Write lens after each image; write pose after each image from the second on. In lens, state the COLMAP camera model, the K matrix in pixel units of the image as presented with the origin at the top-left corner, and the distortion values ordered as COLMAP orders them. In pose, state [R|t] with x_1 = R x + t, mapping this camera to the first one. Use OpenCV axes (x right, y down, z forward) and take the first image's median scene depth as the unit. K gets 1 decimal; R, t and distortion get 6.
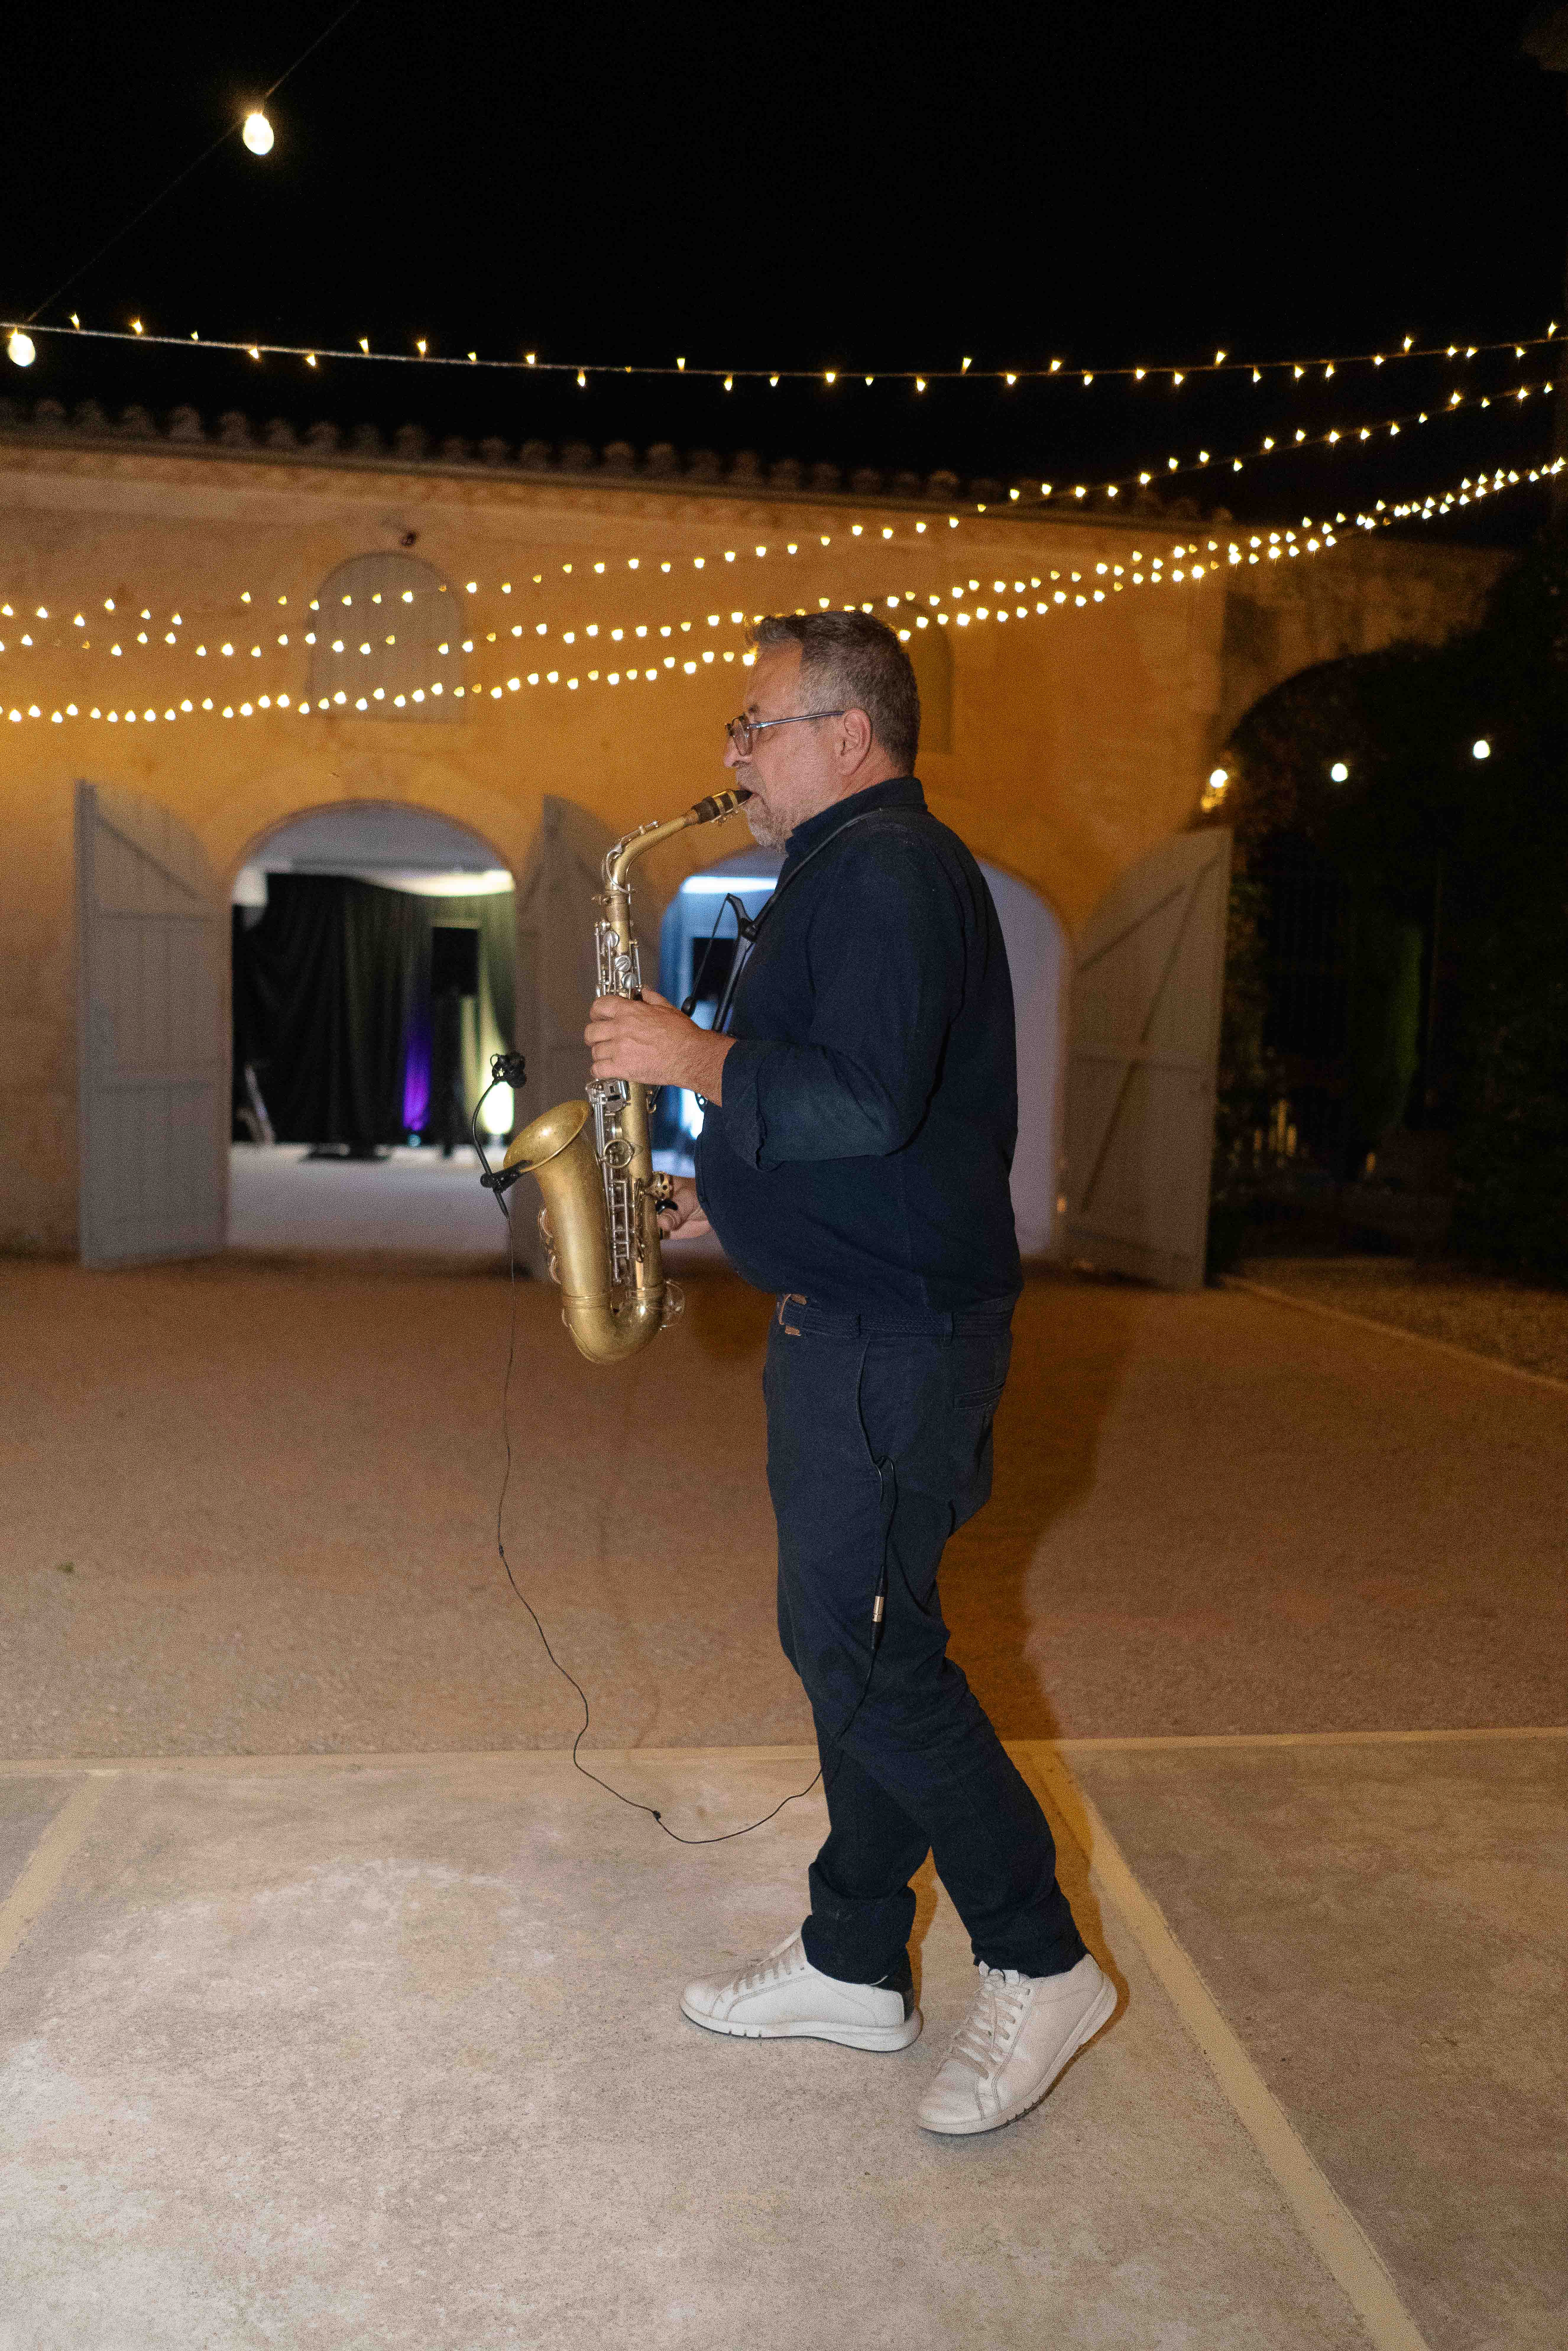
lens RADIAL K [[1778.2, 0, 799.9], [0, 1778.2, 1169.2], [0, 0, 1]] dist [-0.033640, 0.005810]
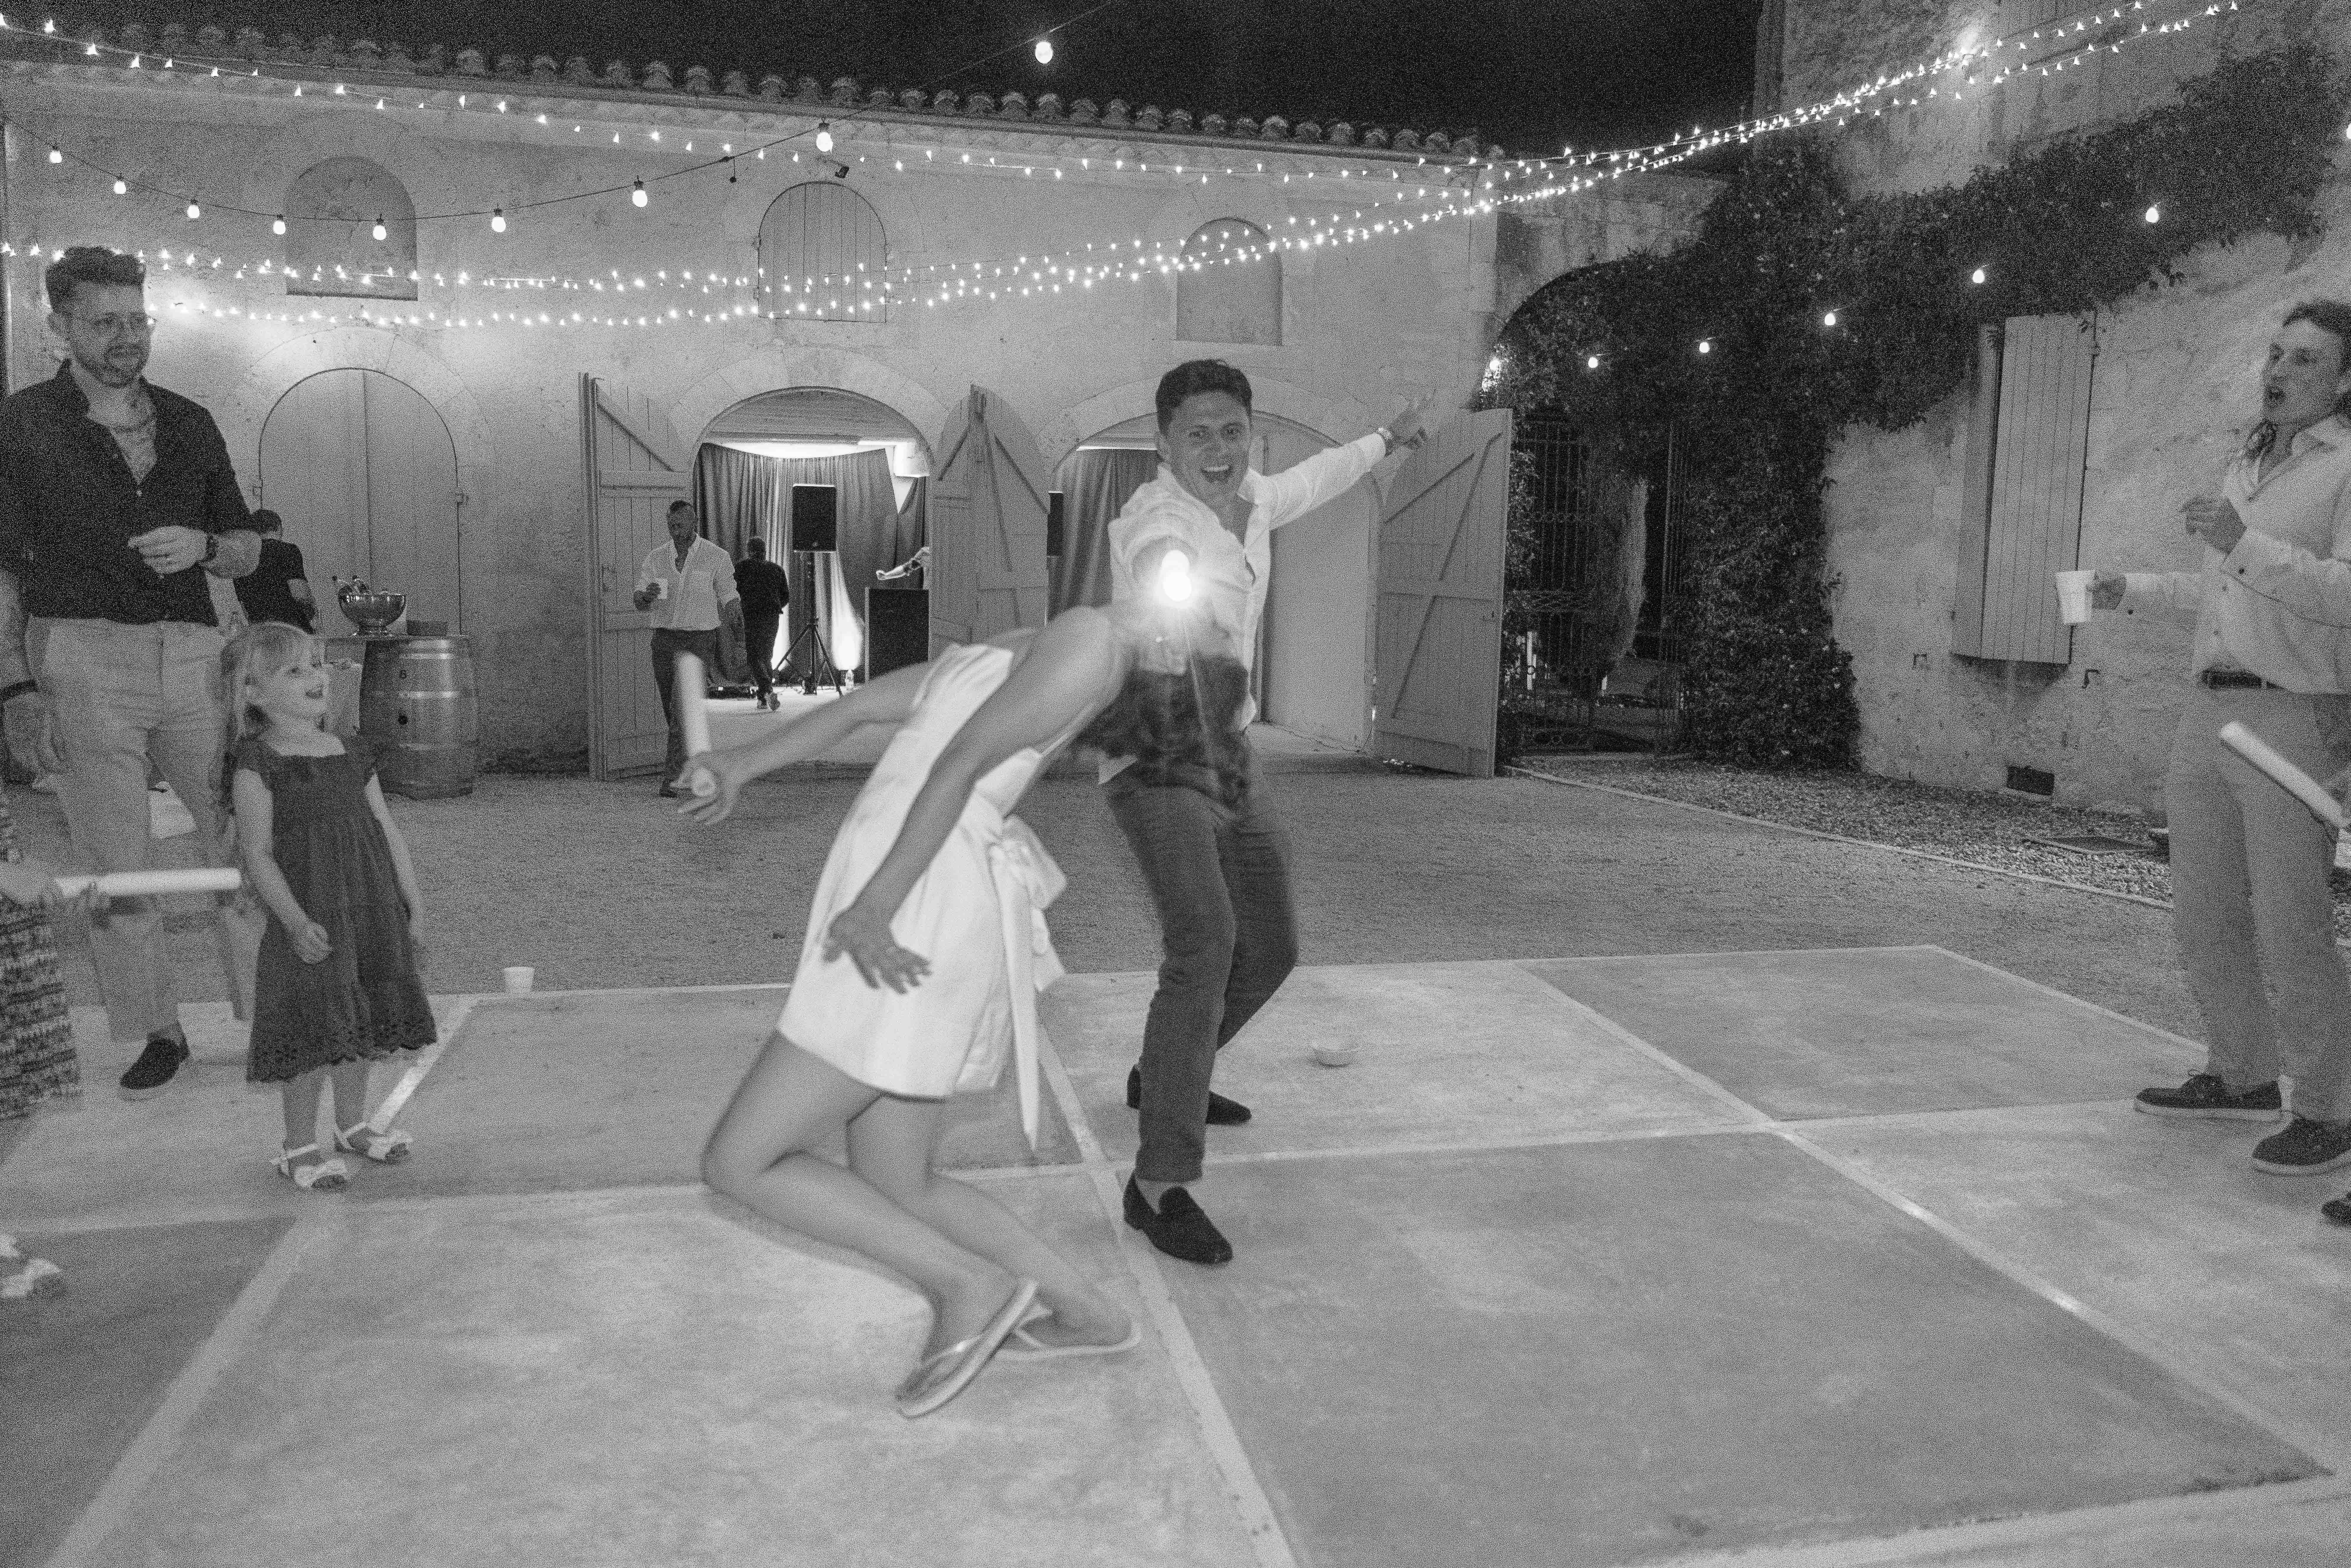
lens RADIAL K [[1778.2, 0, 1183.3], [0, 1778.2, 768.7], [0, 0, 1]] dist [-0.033640, 0.005810]
pose [[0.995510, -0.024212, 0.091509, -0.101337], [0.021672, 0.999355, 0.028647, 0.020792], [-0.092144, -0.026535, 0.995392, -0.221246]]
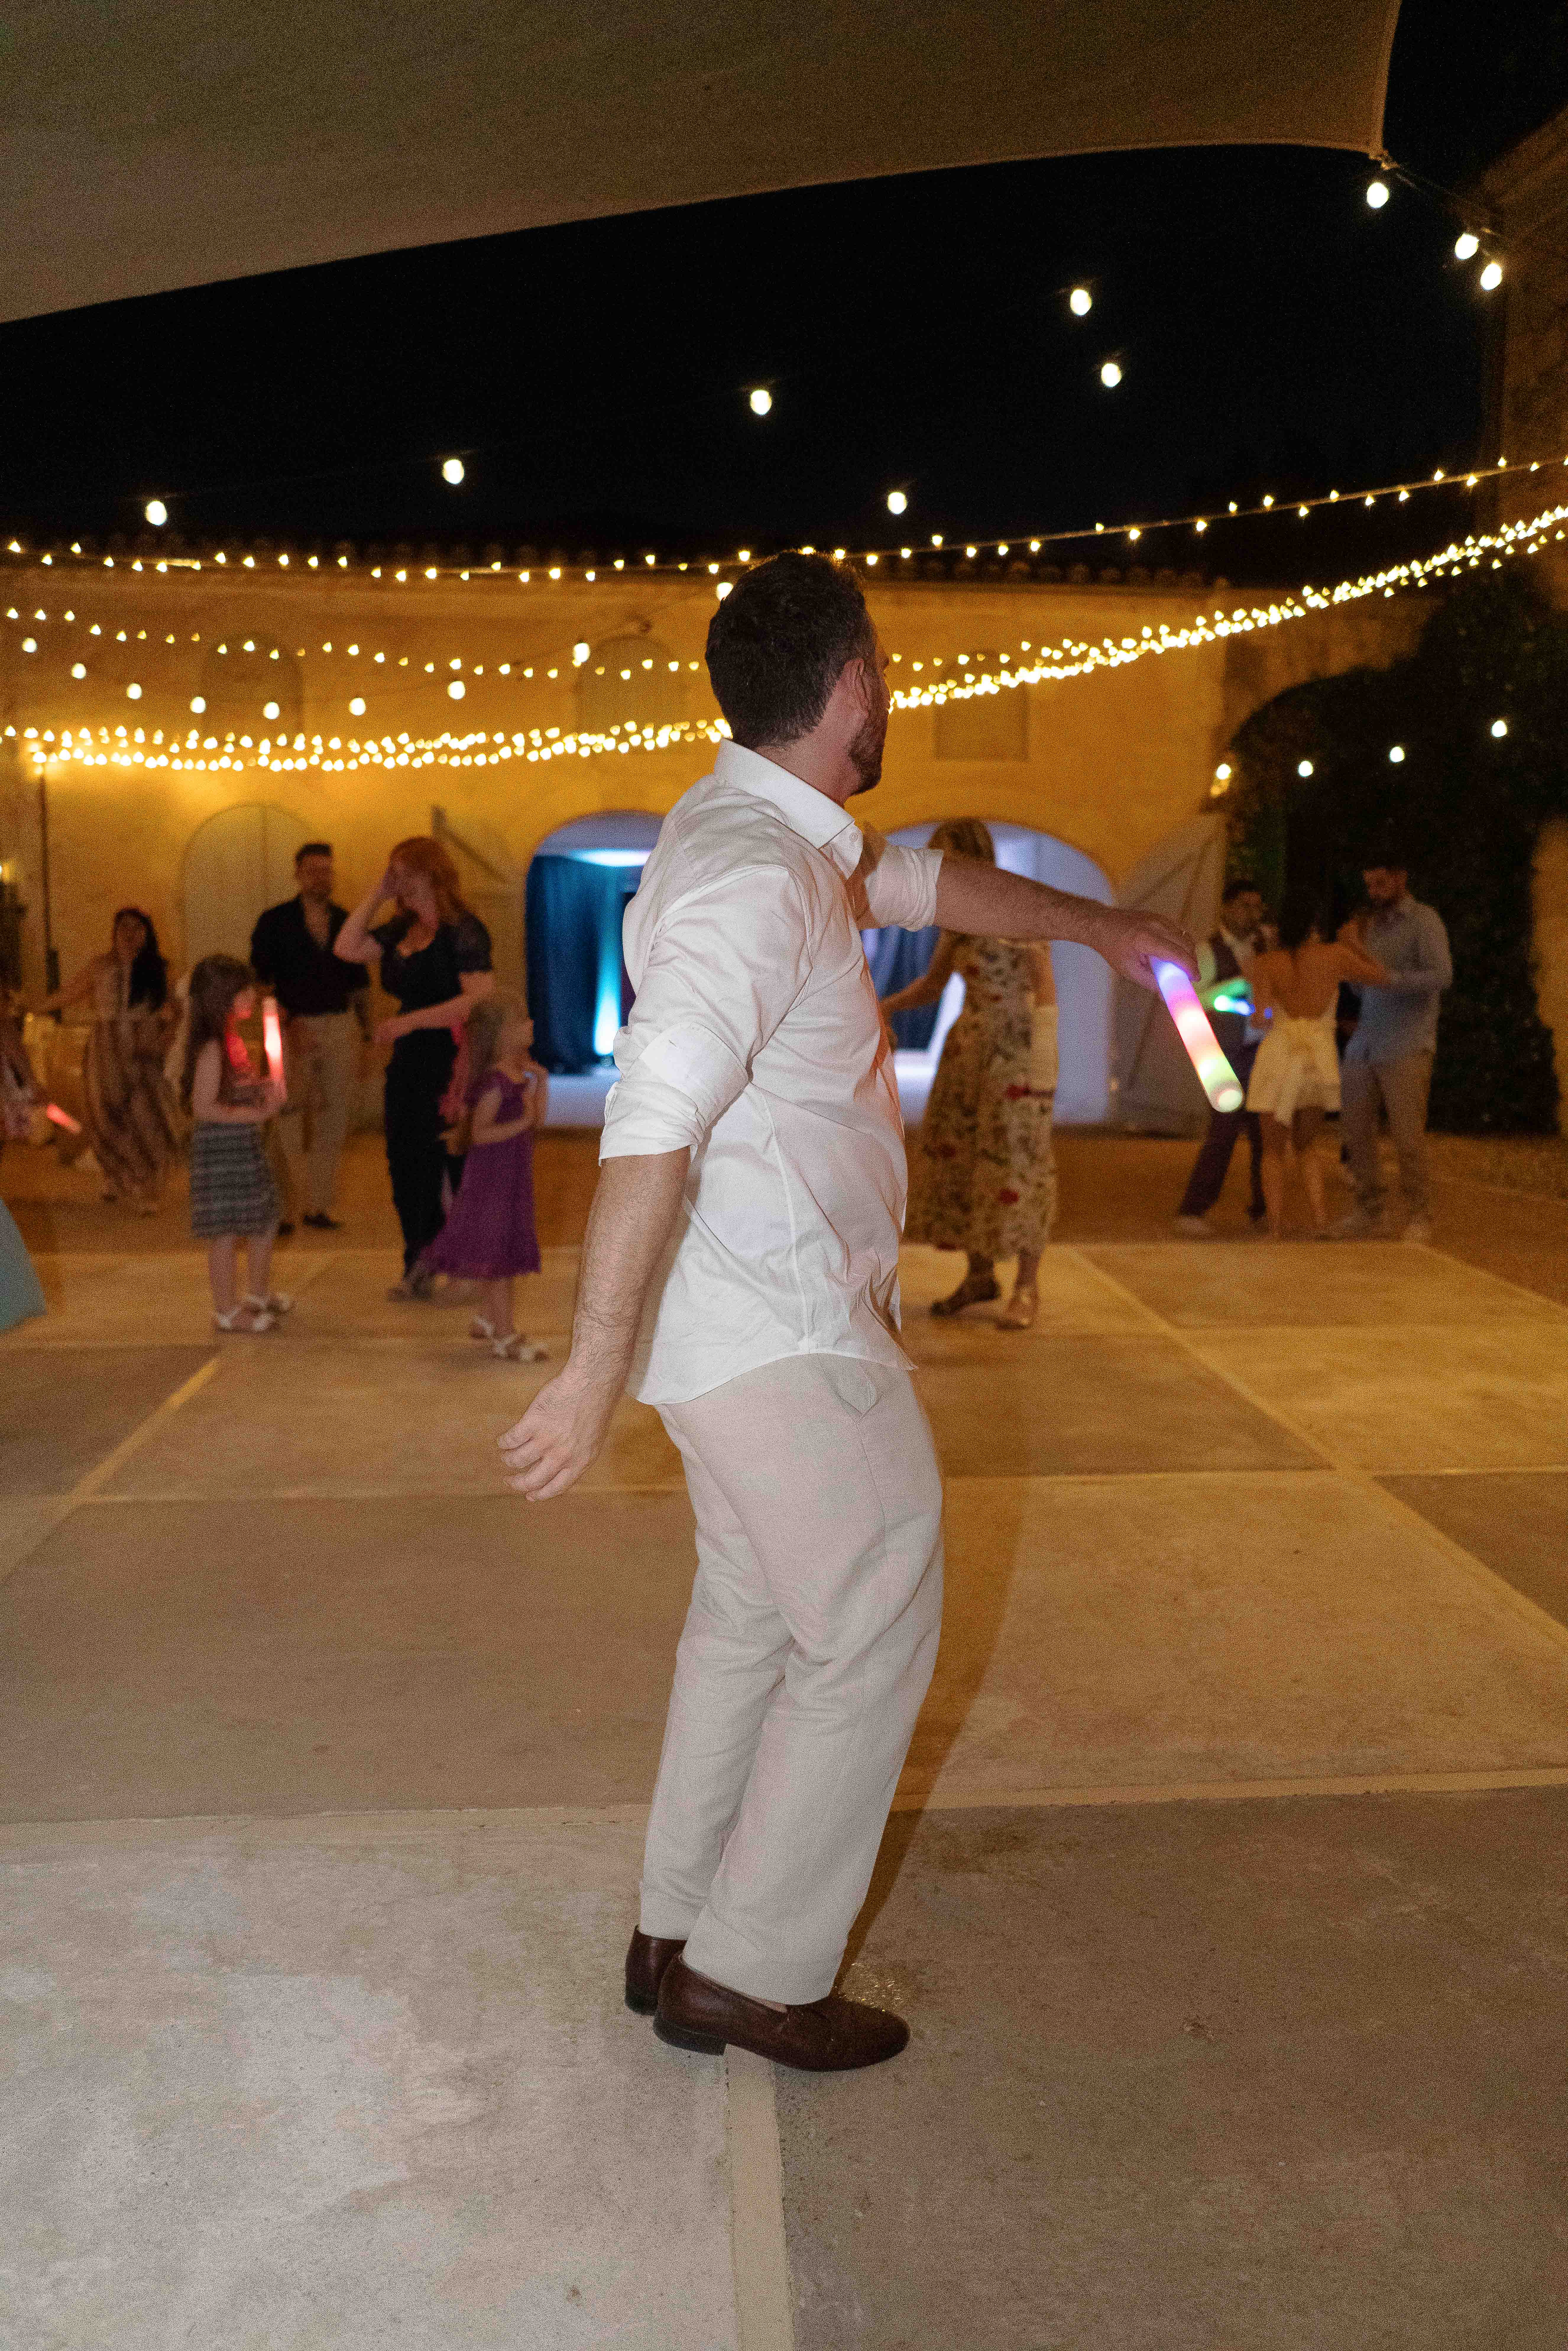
lens RADIAL K [[1778.2, 0, 794.5], [0, 1778.2, 1186.8], [0, 0, 1]] dist [-0.033640, 0.005810]
pose [[0.998495, -0.020969, -0.050677, -0.034550], [0.023020, 0.998925, 0.040237, 0.039420], [0.049779, -0.041343, 0.997904, -0.415277]]
